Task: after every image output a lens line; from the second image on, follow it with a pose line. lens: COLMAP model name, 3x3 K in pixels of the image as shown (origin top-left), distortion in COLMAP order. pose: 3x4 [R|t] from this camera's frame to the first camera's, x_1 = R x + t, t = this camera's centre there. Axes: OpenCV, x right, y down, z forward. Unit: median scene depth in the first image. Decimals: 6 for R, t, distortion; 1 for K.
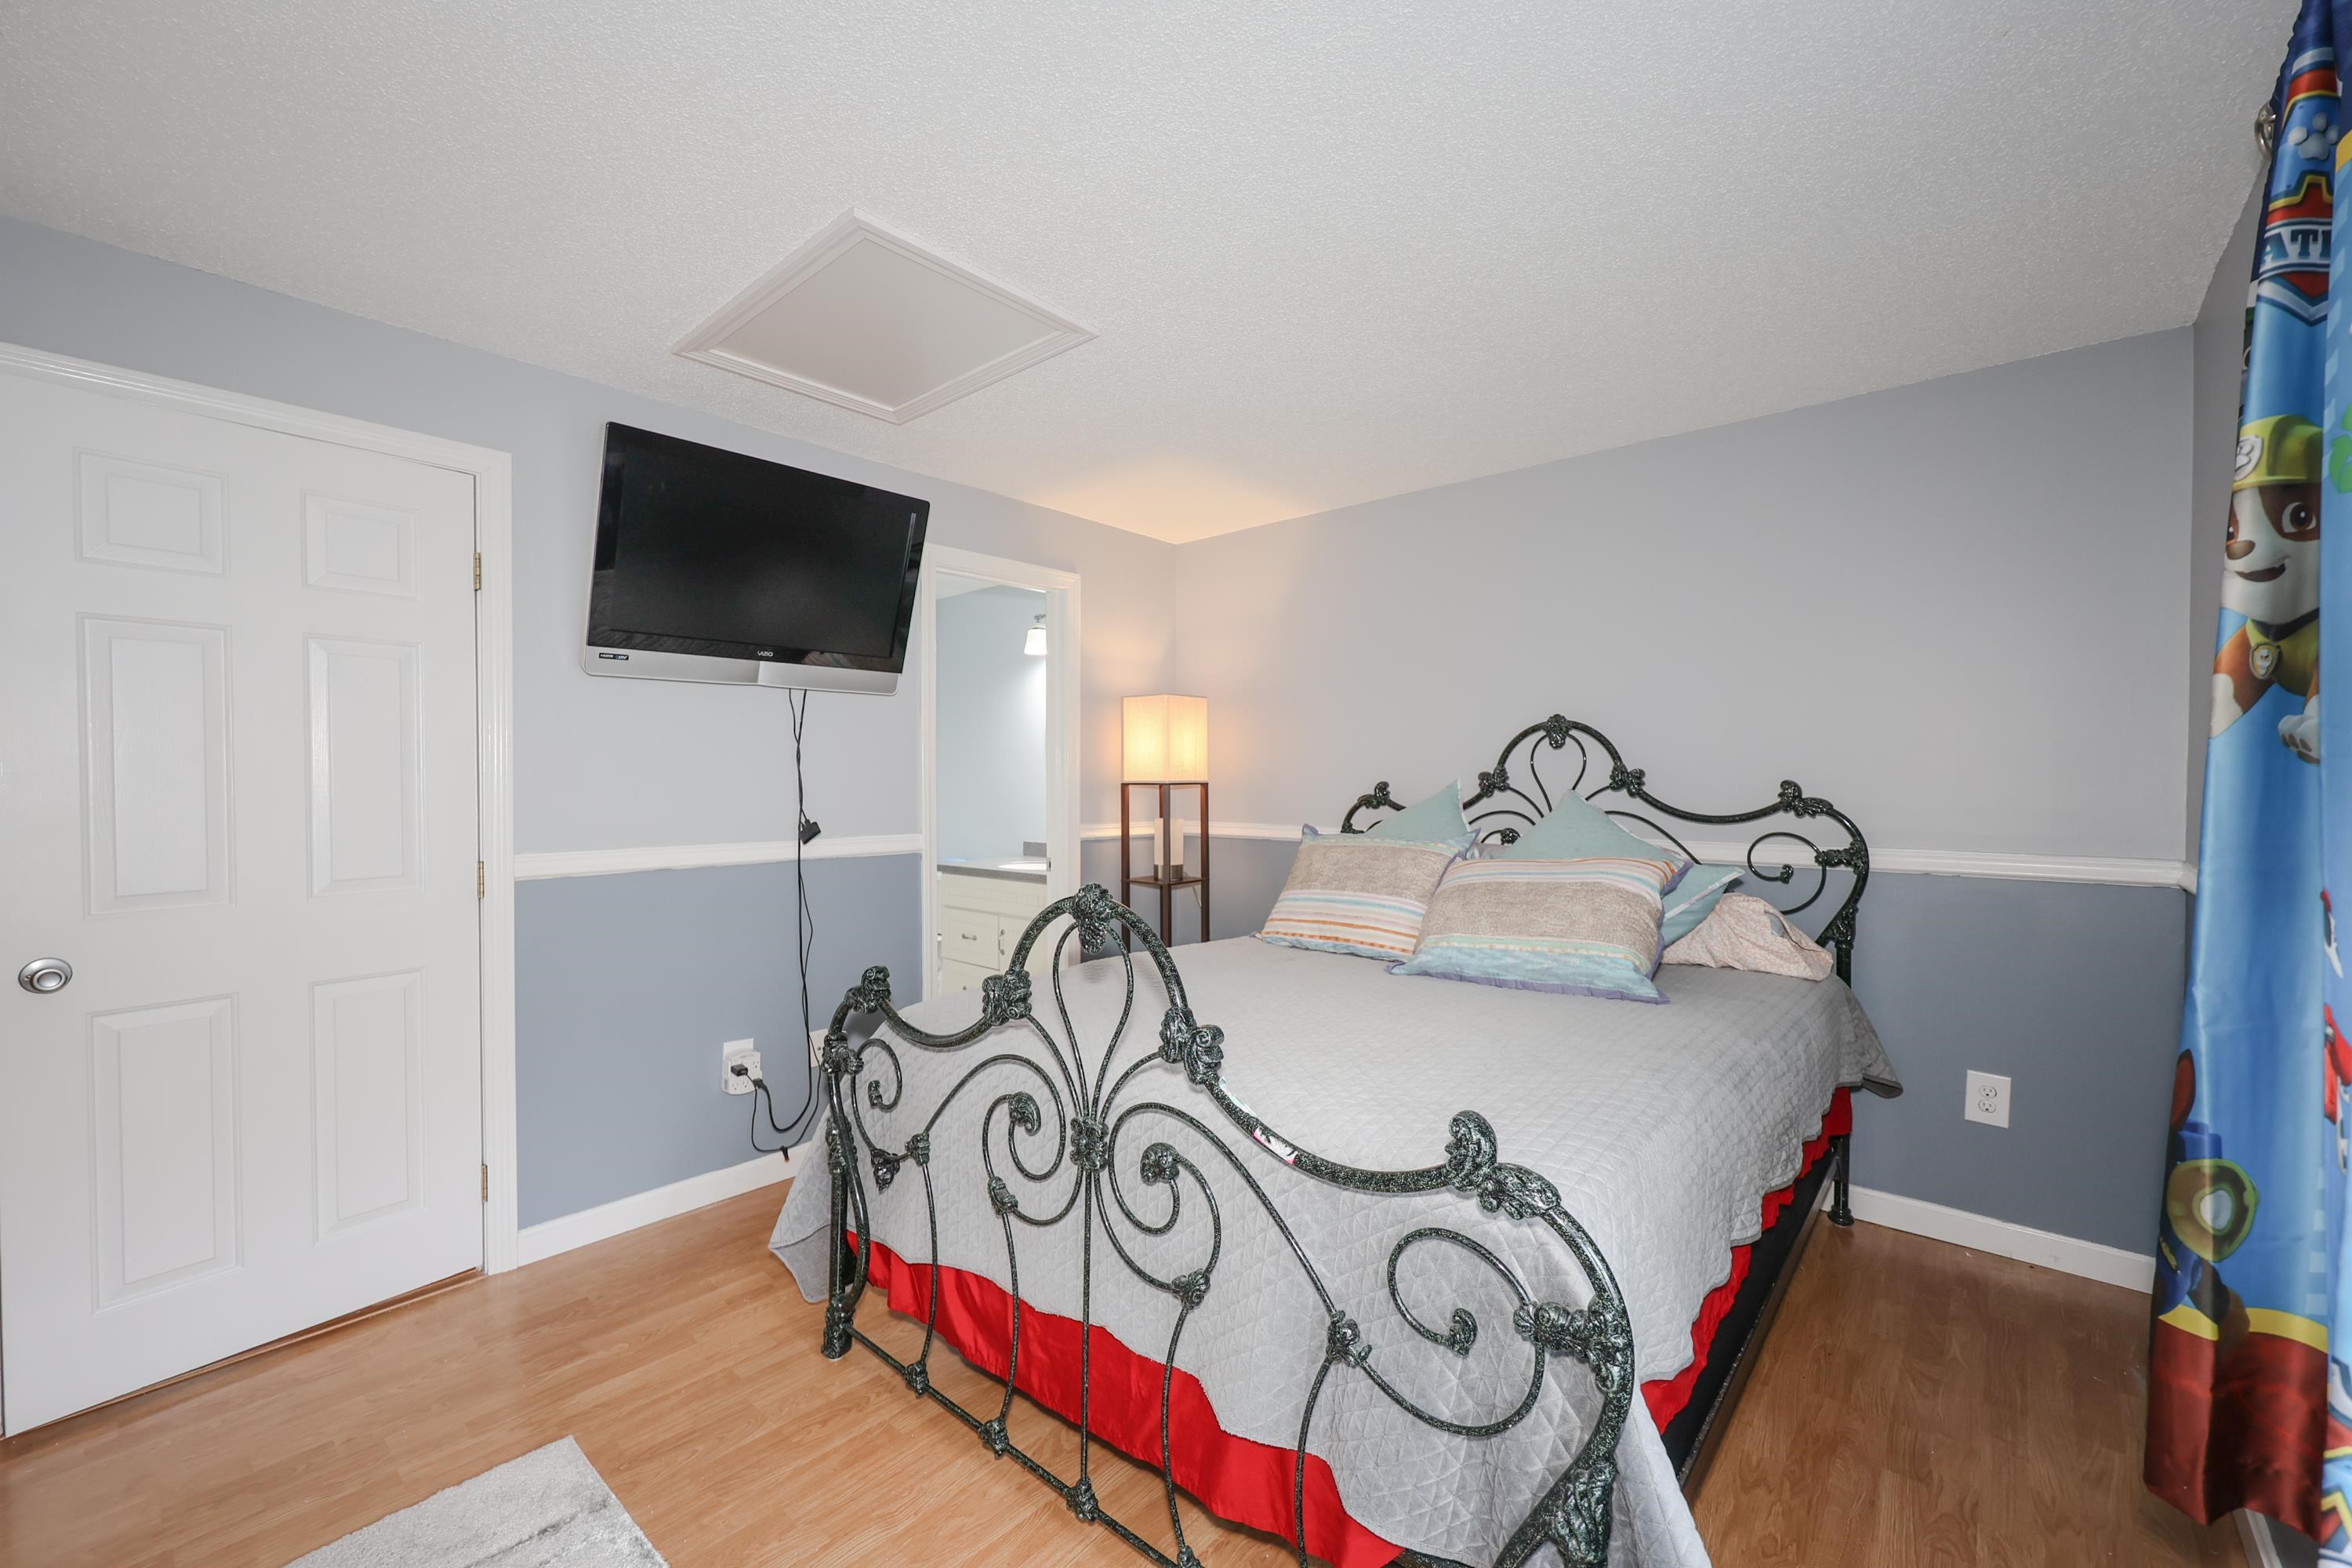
lens RADIAL K [[964.1, 0, 1176.0], [0, 964.1, 784.0], [0, 0, 1]] dist [0.001650, 0.000145]
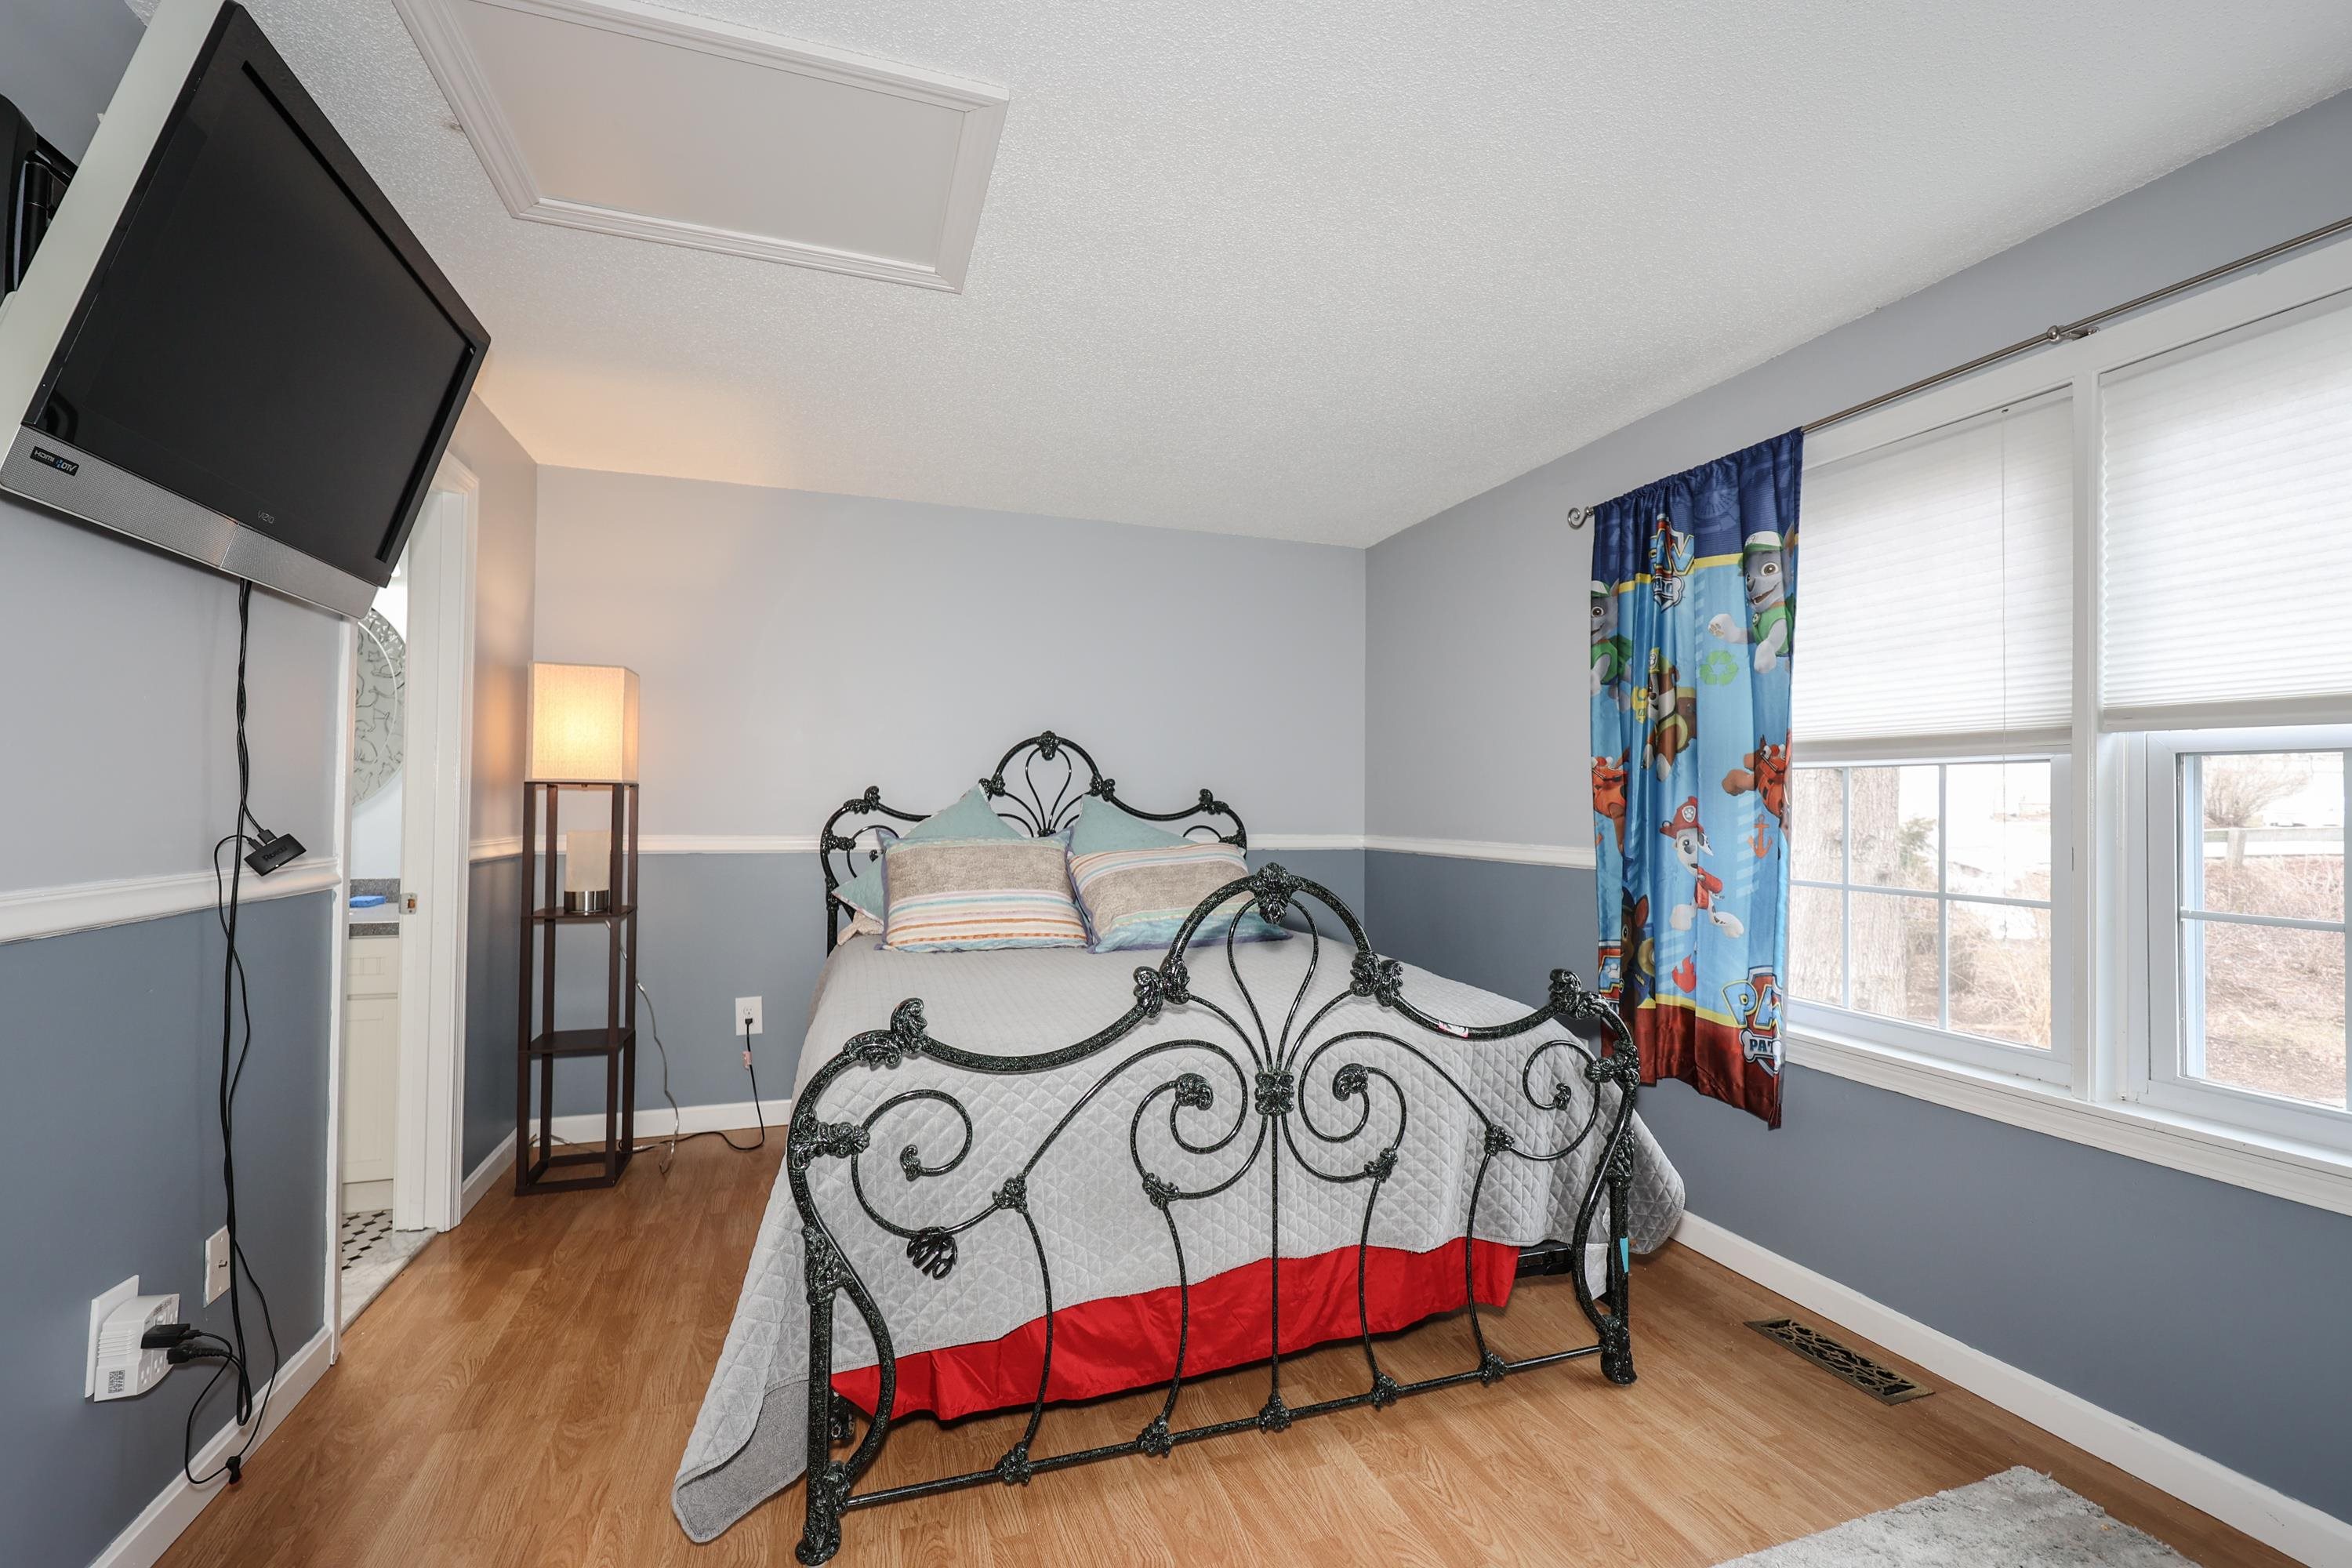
lens RADIAL K [[1005.9, 0, 1176.0], [0, 1005.9, 784.0], [0, 0, 1]] dist [0.000186, 0.000011]
pose [[0.492324, 0.023866, 0.870085, -0.803794], [-0.003938, 0.999675, -0.025192, 0.030918], [-0.870403, 0.008976, 0.492258, 0.356829]]
